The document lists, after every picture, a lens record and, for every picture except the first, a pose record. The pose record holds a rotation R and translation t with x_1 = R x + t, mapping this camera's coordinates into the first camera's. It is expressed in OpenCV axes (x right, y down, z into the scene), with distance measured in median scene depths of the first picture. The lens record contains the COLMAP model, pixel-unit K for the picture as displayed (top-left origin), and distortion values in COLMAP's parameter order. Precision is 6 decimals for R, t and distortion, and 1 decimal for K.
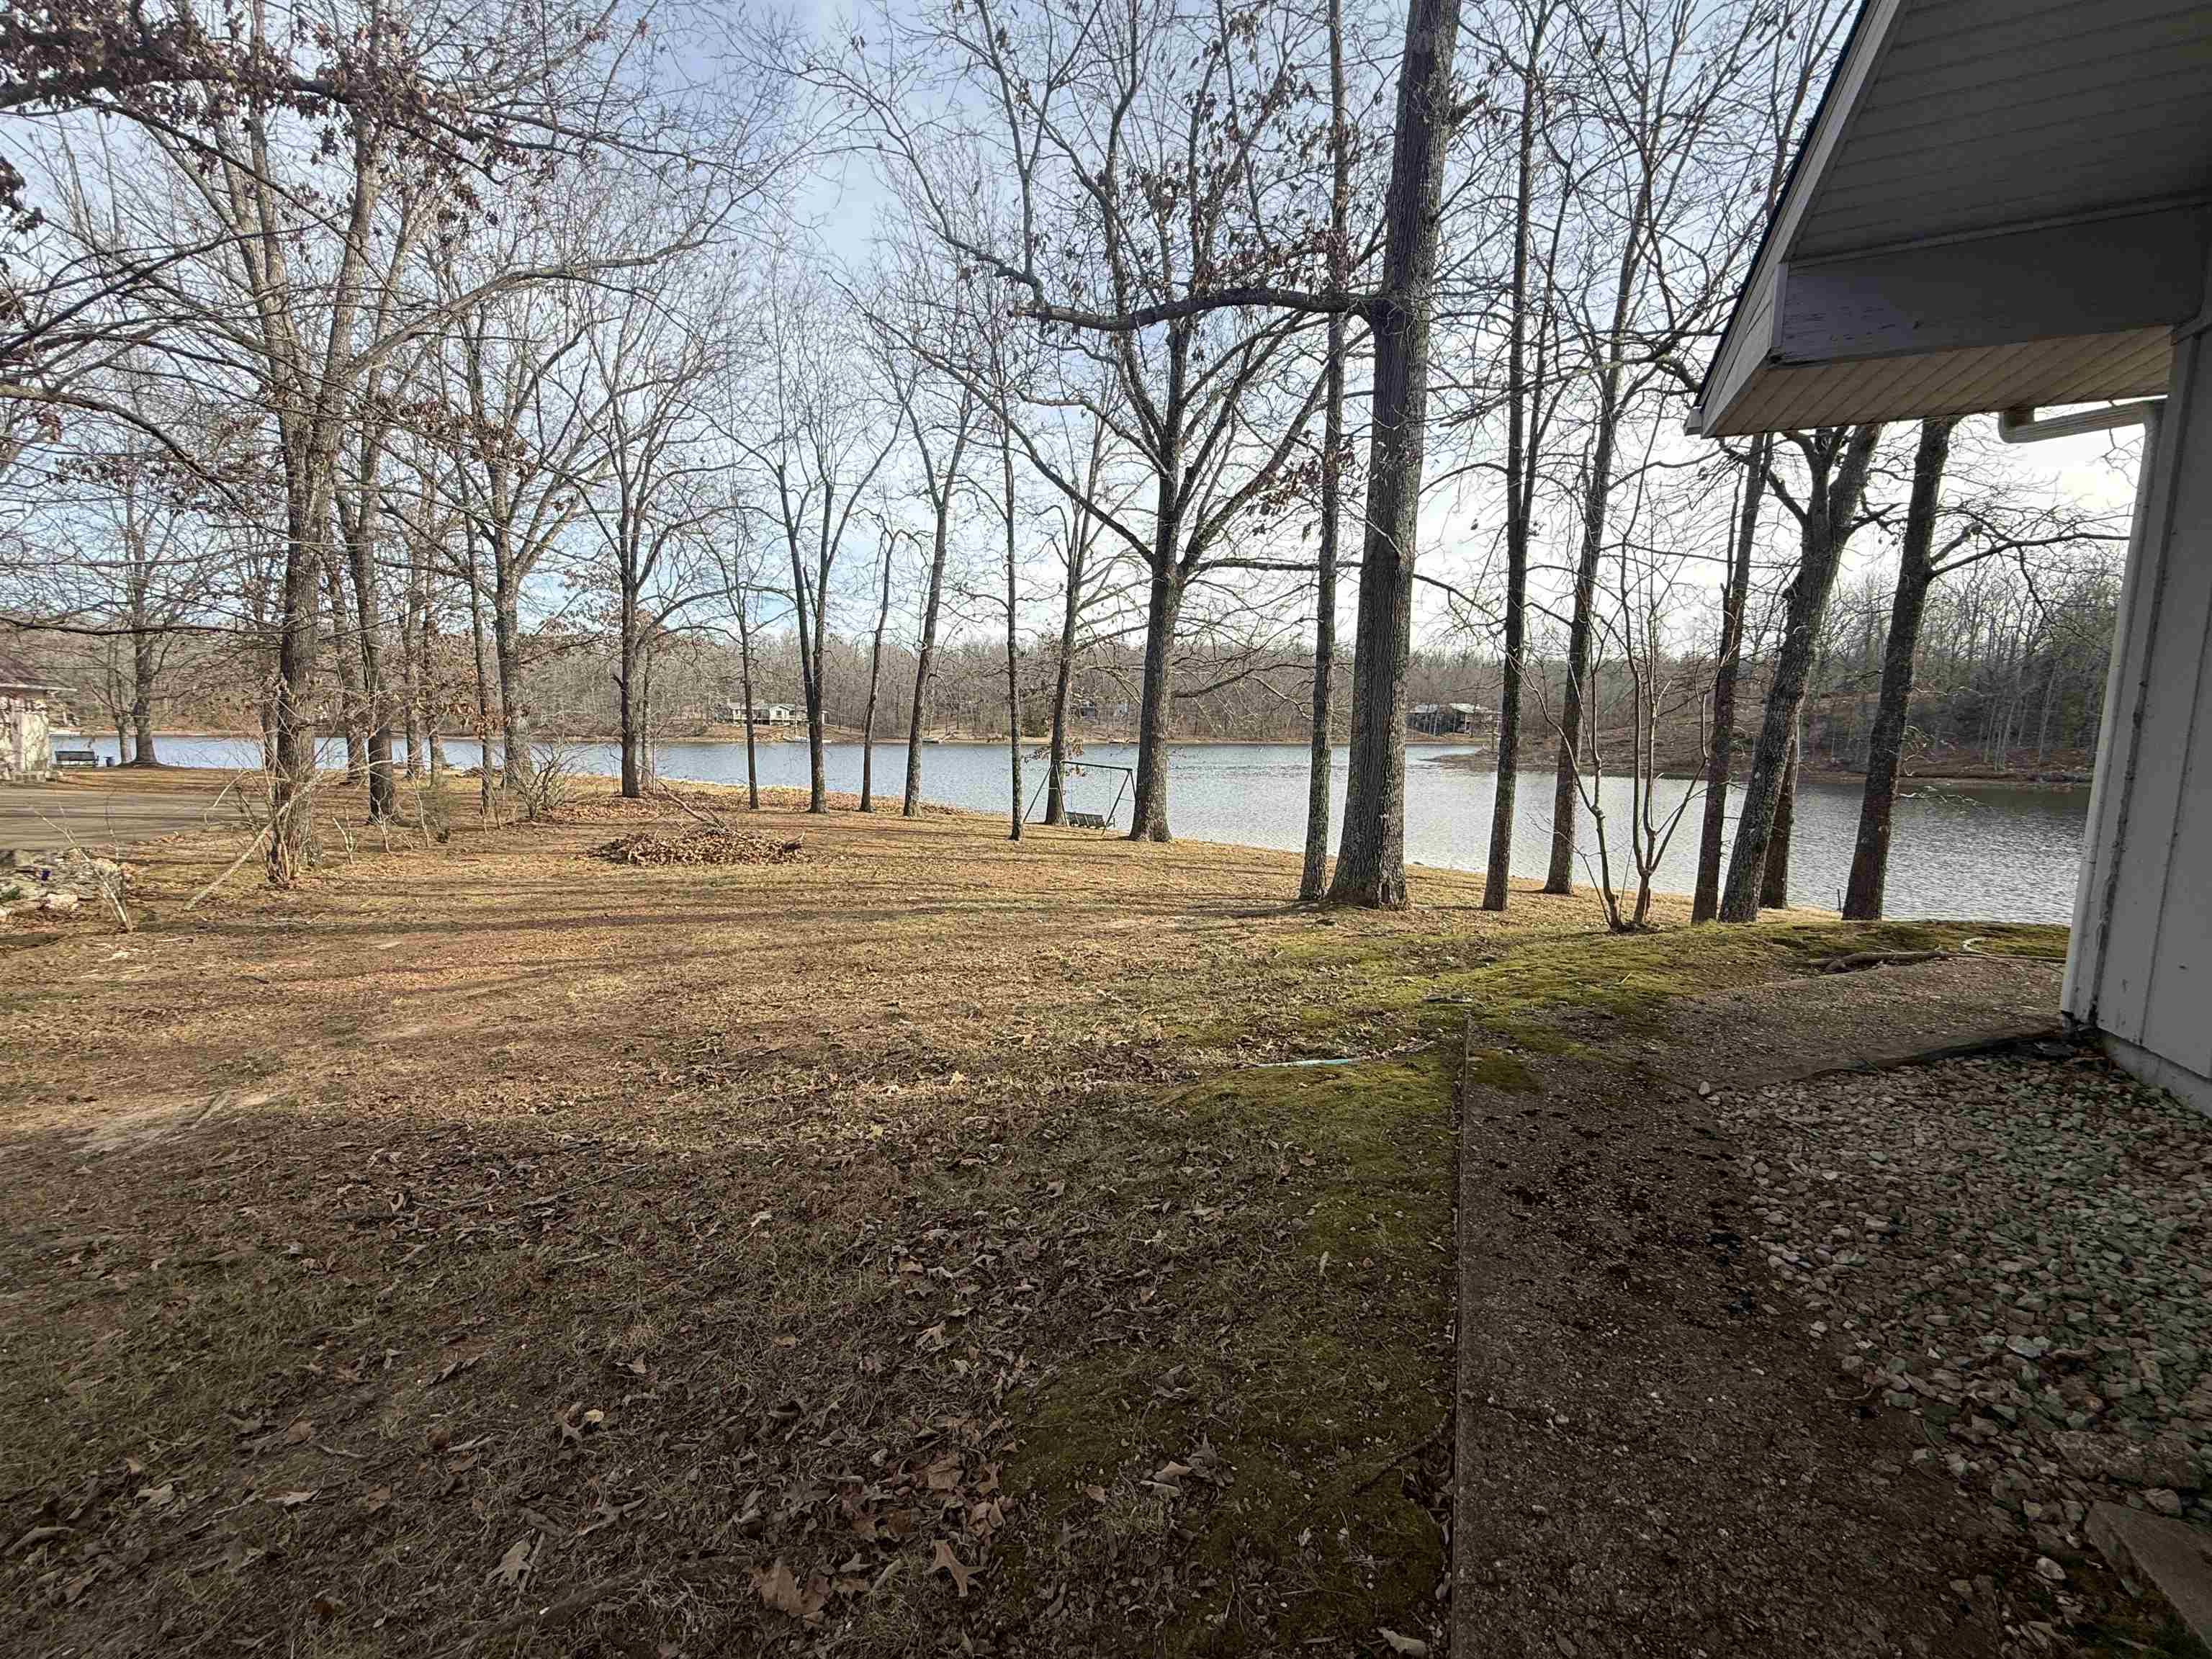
lens RADIAL K [[886.9, 0, 1098.9], [0, 886.9, 833.3], [0, 0, 1]] dist [0.001061, 0.000794]
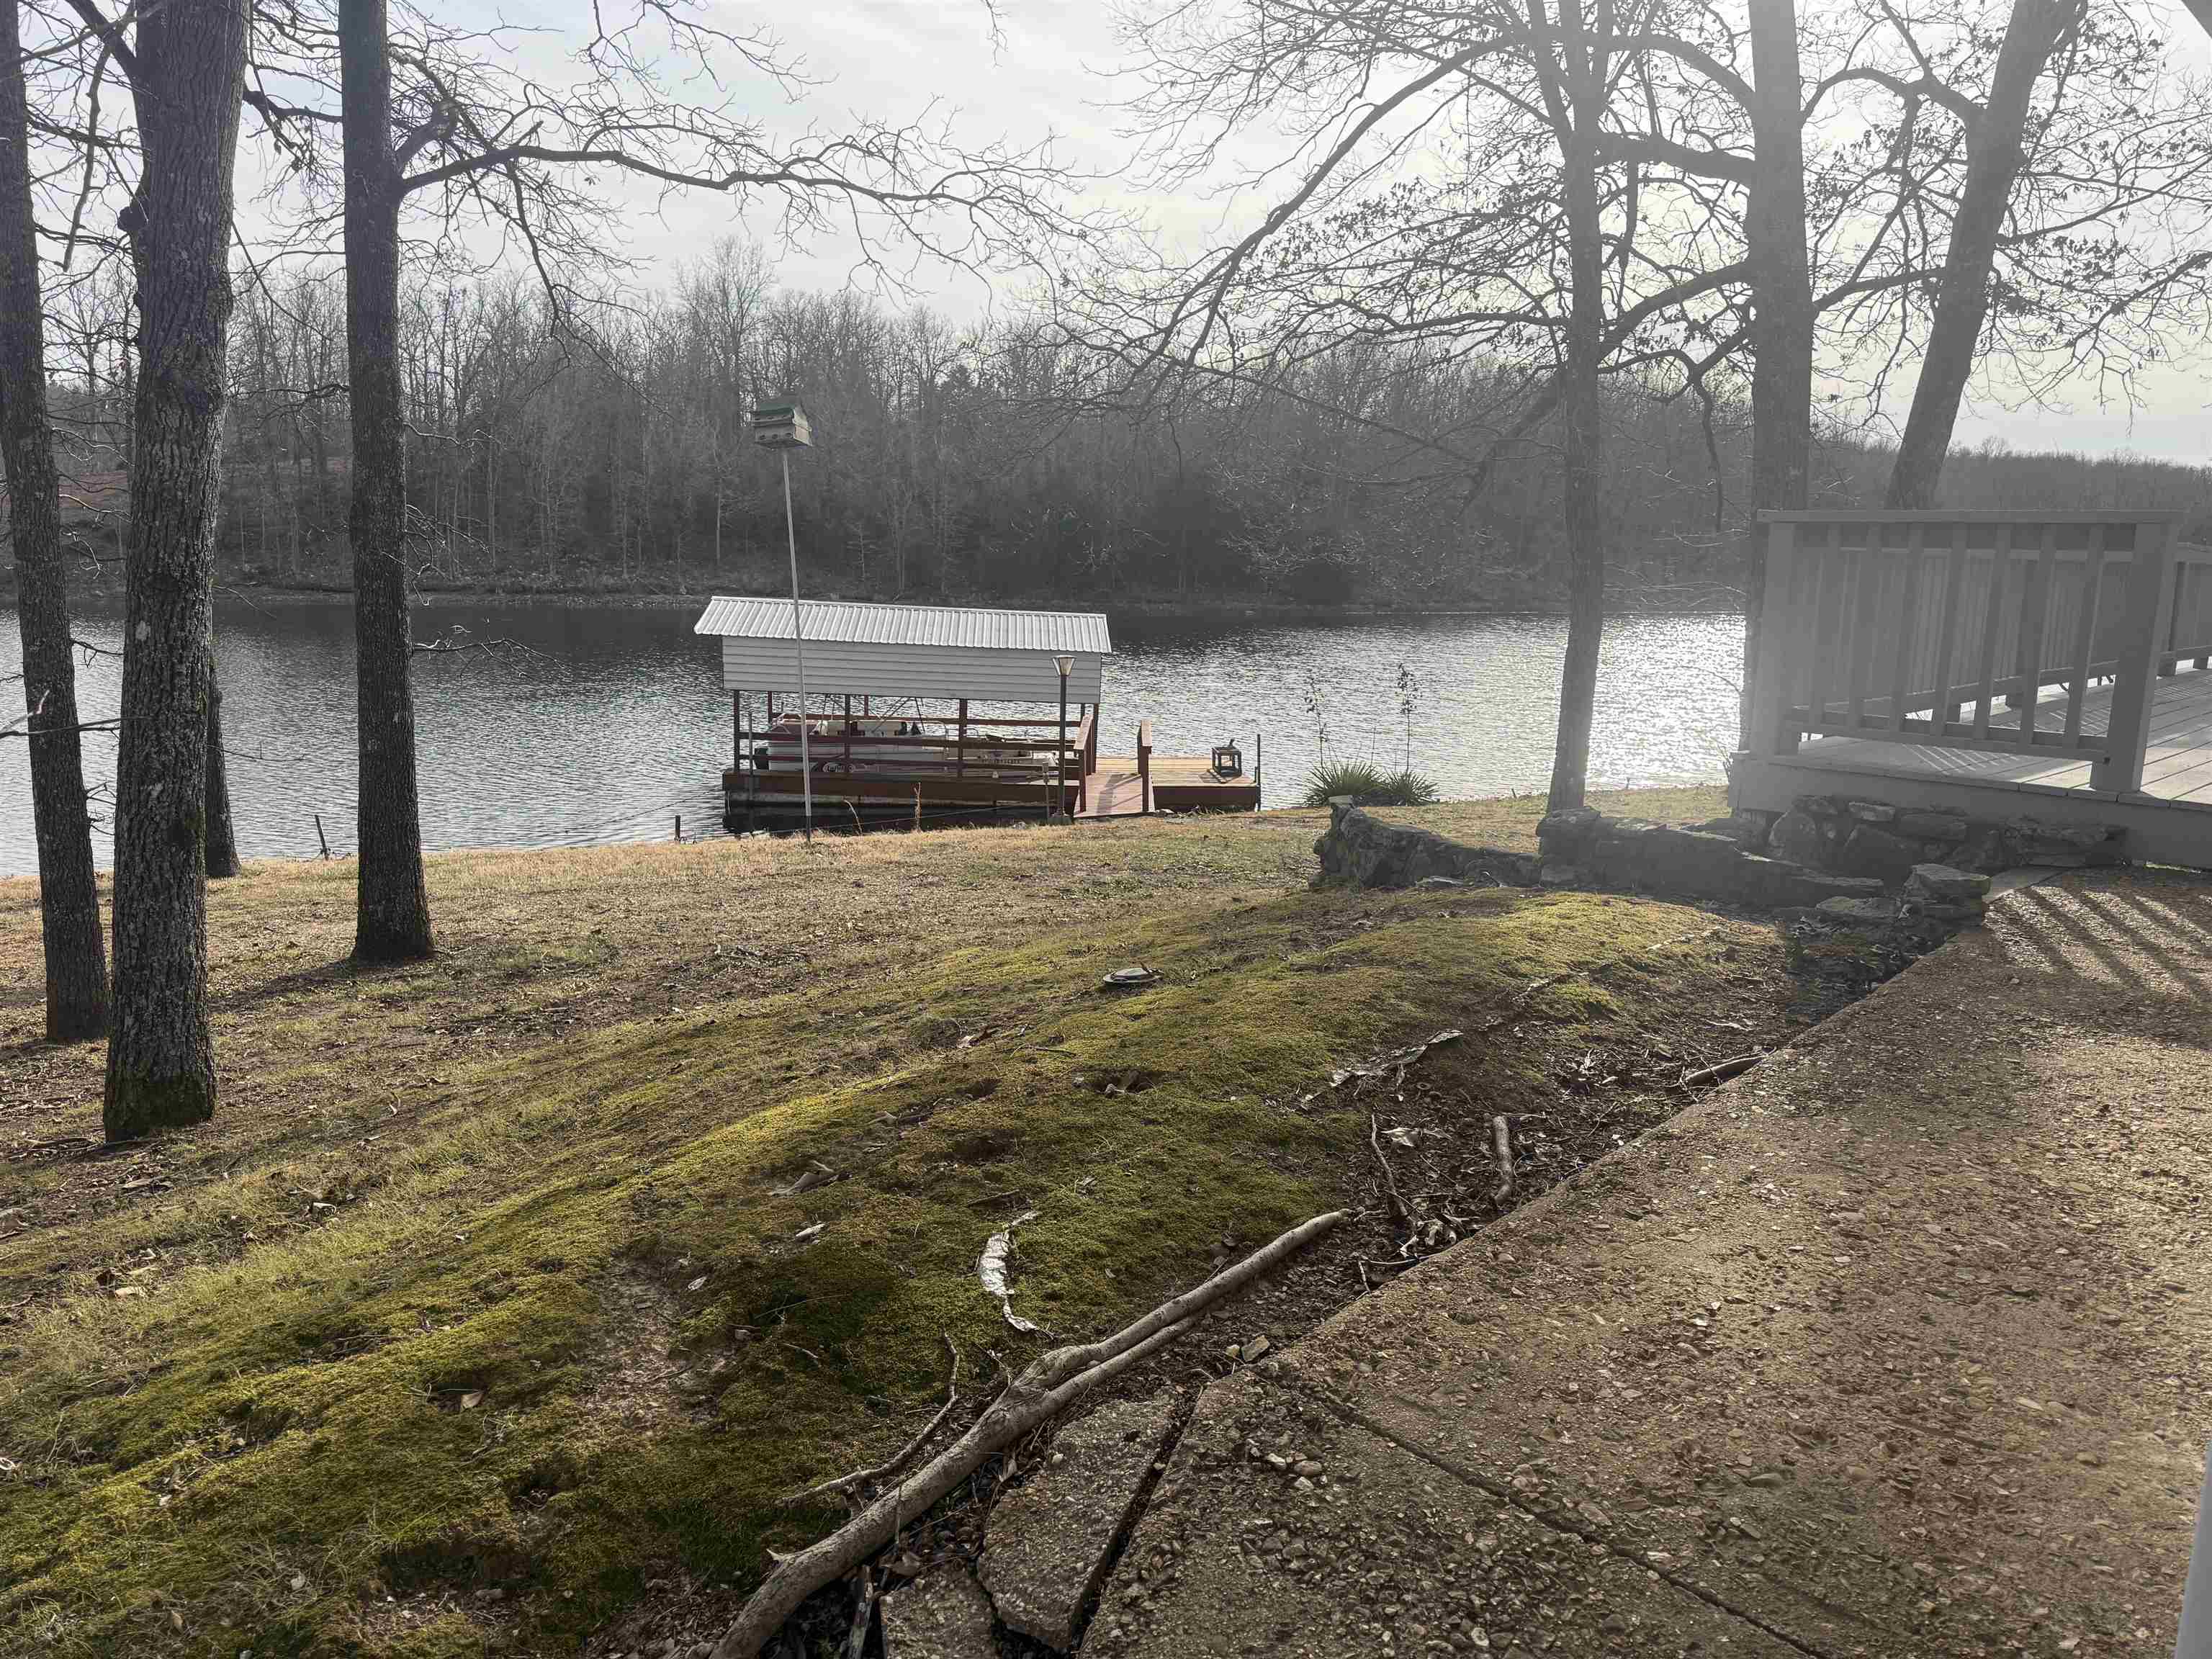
lens RADIAL K [[1574.9, 0, 1104.2], [0, 1574.9, 832.7], [0, 0, 1]] dist [0.012441, -0.004781]
pose [[0.377744, -0.168076, 0.910527, 0.207321], [0.092815, 0.985307, 0.143374, -0.027988], [-0.921246, 0.030352, 0.387793, 0.280316]]
